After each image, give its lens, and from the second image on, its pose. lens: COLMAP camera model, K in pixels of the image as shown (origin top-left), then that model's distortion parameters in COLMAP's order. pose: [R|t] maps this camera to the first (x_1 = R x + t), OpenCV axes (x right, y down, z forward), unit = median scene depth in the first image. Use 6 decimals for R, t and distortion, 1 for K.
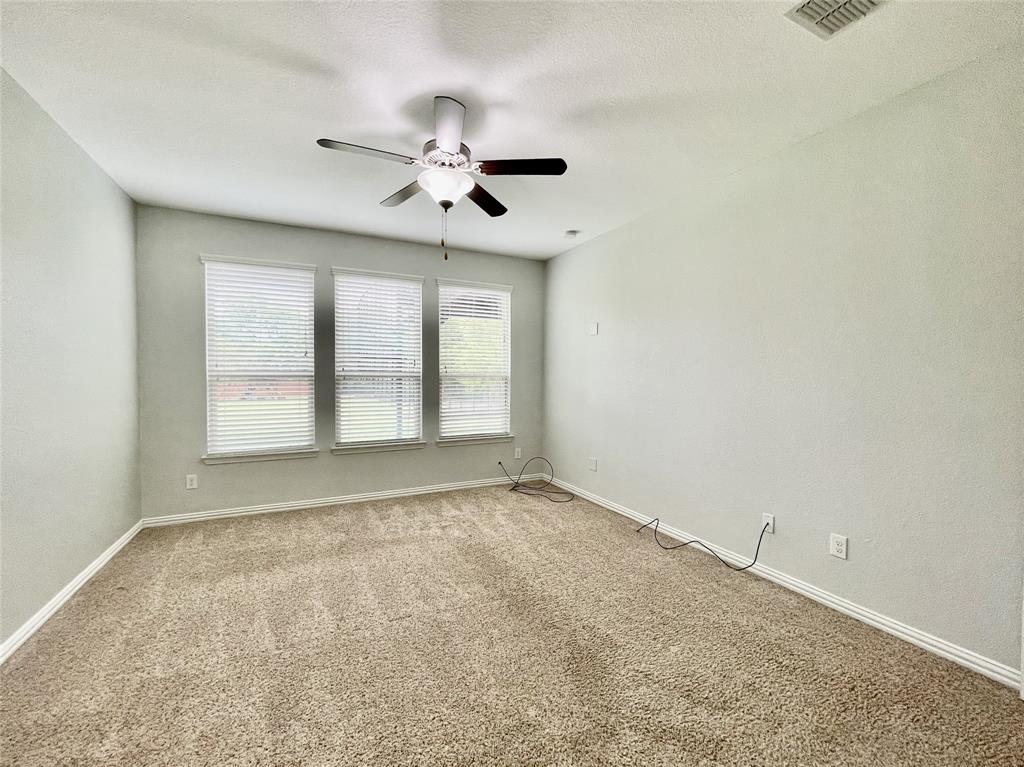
lens RADIAL K [[412.8, 0, 502.0], [0, 412.8, 383.0], [0, 0, 1]] dist [-0.002363, 0.000623]
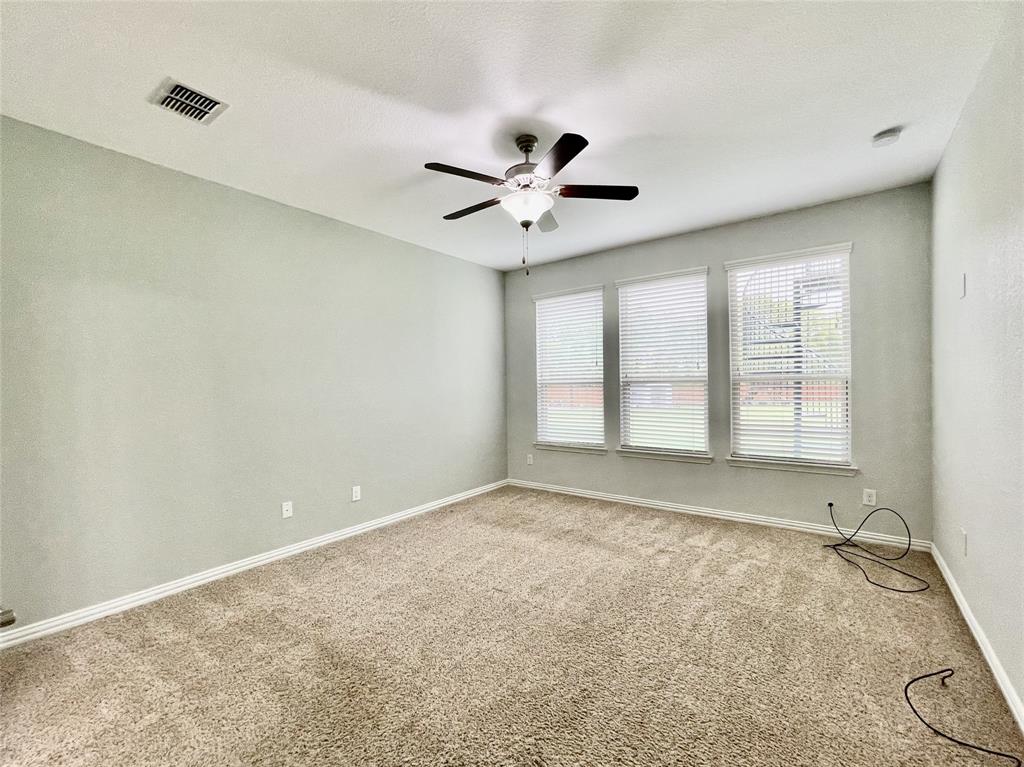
lens RADIAL K [[412.8, 0, 501.7], [0, 412.8, 383.4], [0, 0, 1]] dist [-0.002363, 0.000623]
pose [[0.478103, -0.012322, -0.878217, 0.401003], [0.005006, 0.999924, -0.011305, -0.003588], [0.878289, 0.001008, 0.478129, 0.223538]]
